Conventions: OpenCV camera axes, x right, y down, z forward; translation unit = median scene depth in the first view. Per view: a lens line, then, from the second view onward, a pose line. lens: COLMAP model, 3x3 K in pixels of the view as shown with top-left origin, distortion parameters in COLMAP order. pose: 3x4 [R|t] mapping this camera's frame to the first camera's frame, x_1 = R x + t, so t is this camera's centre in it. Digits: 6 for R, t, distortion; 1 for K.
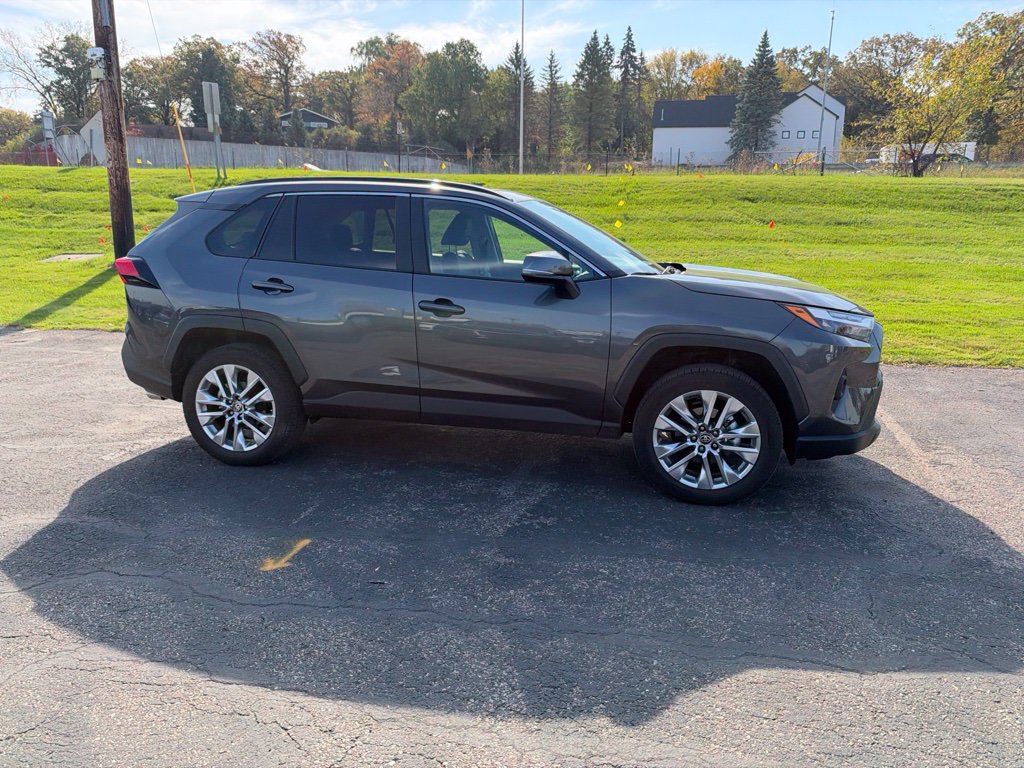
lens RADIAL K [[739.9, 0, 515.2], [0, 739.9, 381.2], [0, 0, 1]] dist [-0.004193, -0.008602]
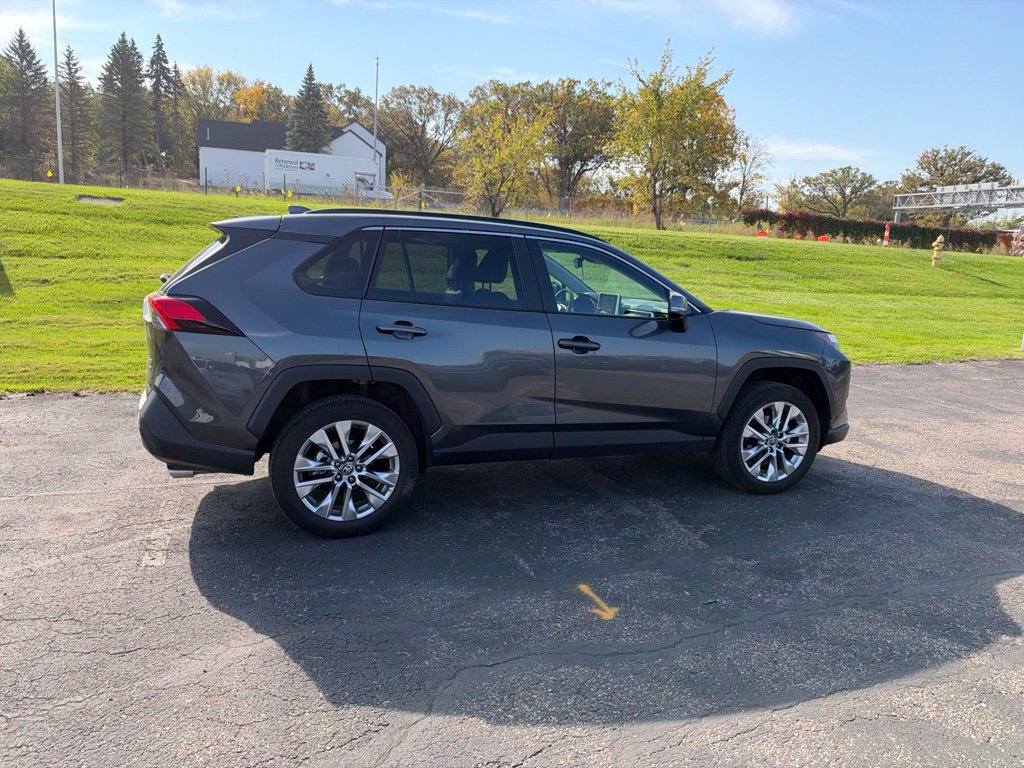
lens RADIAL K [[739.9, 0, 515.2], [0, 739.9, 381.2], [0, 0, 1]] dist [-0.004193, -0.008602]
pose [[0.825494, -0.067502, 0.560360, -0.032082], [0.085976, 0.996275, -0.006642, -0.002098], [-0.557824, 0.053660, 0.828223, 0.007954]]
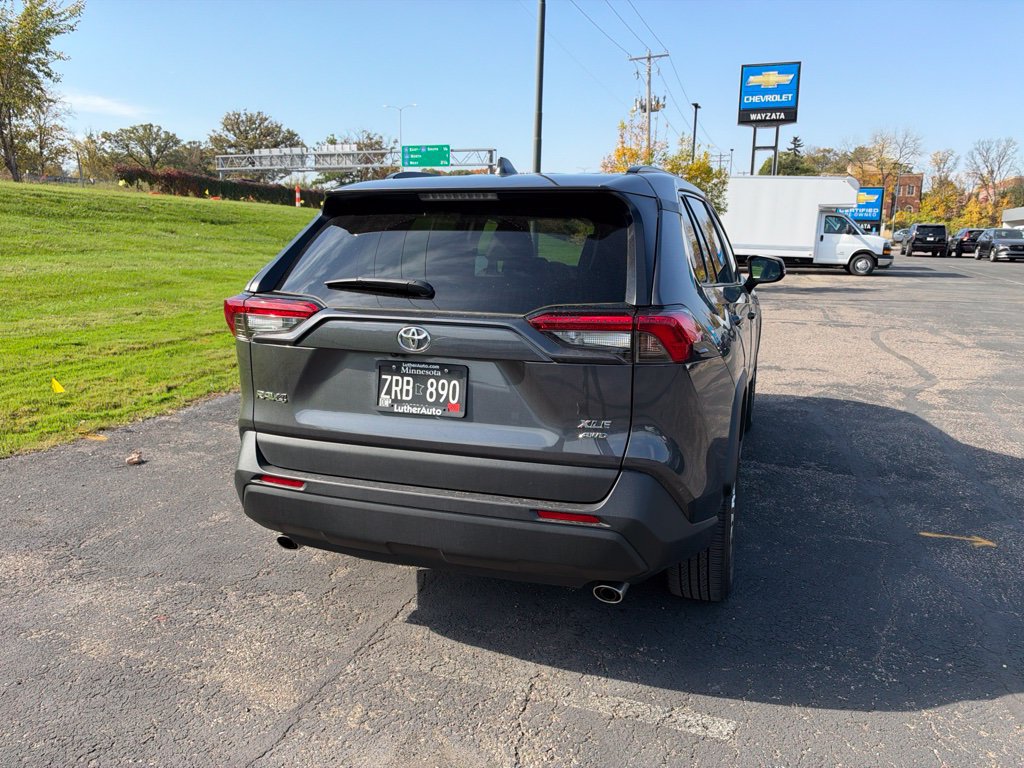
lens RADIAL K [[744.4, 0, 515.4], [0, 744.4, 386.6], [0, 0, 1]] dist [-0.007494, -0.002986]
pose [[0.102352, -0.204262, 0.973551, -0.048190], [0.204323, 0.962140, 0.180387, -0.010773], [-0.973538, 0.180455, 0.140212, 0.049773]]
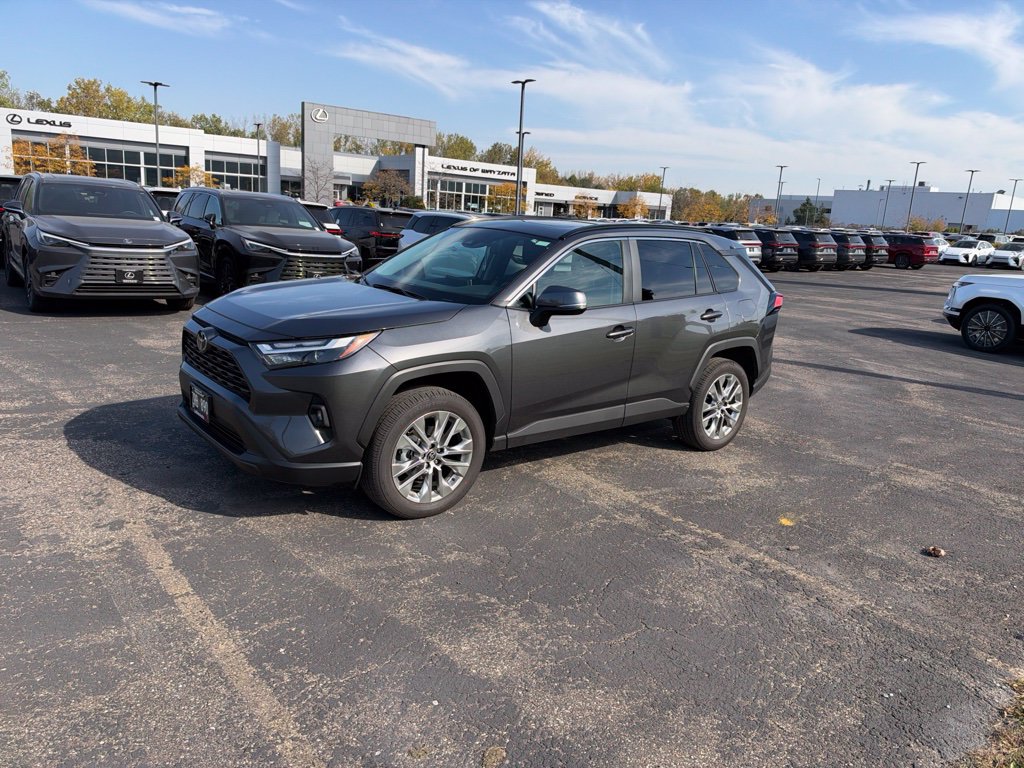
lens RADIAL K [[739.4, 0, 515.7], [0, 739.4, 385.9], [0, 0, 1]] dist [0.023264, -0.043135]
pose [[-0.592393, 0.132034, -0.794757, 0.045203], [-0.248152, 0.908615, 0.335916, -0.019989], [0.766480, 0.396215, -0.505492, 0.081516]]
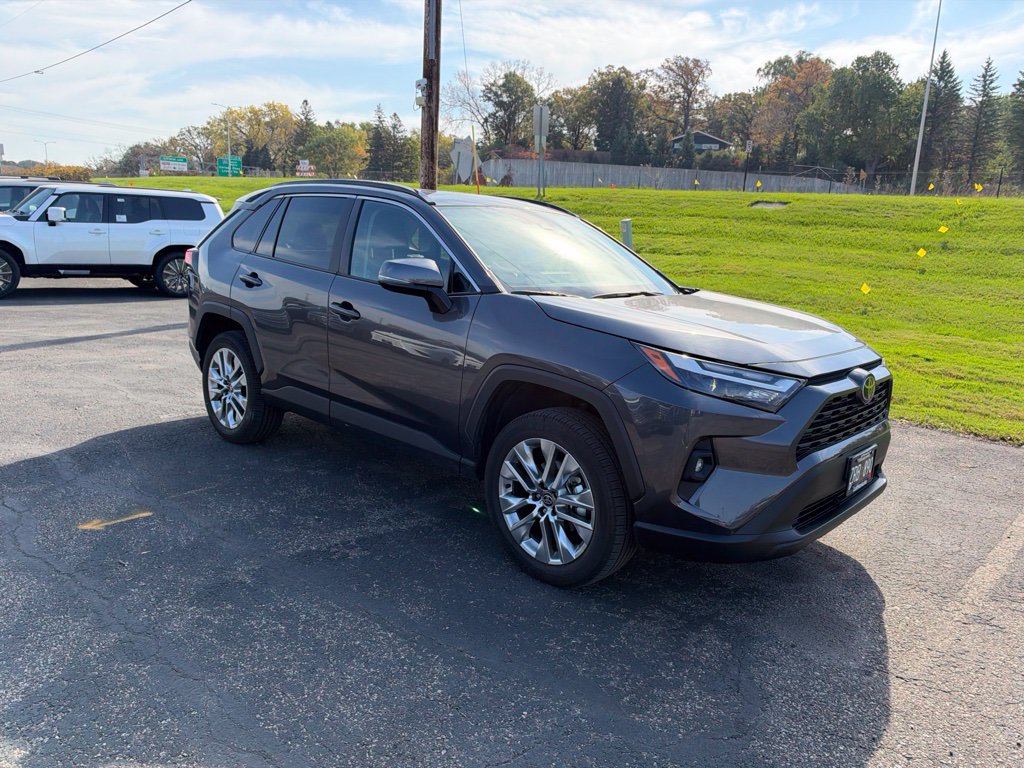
lens RADIAL K [[738.7, 0, 515.4], [0, 738.7, 380.2], [0, 0, 1]] dist [0.014912, -0.033520]
pose [[0.872544, 0.131133, -0.470607, 0.023578], [-0.144815, 0.989432, 0.007201, -0.002084], [0.466578, 0.061868, 0.882313, 0.010604]]
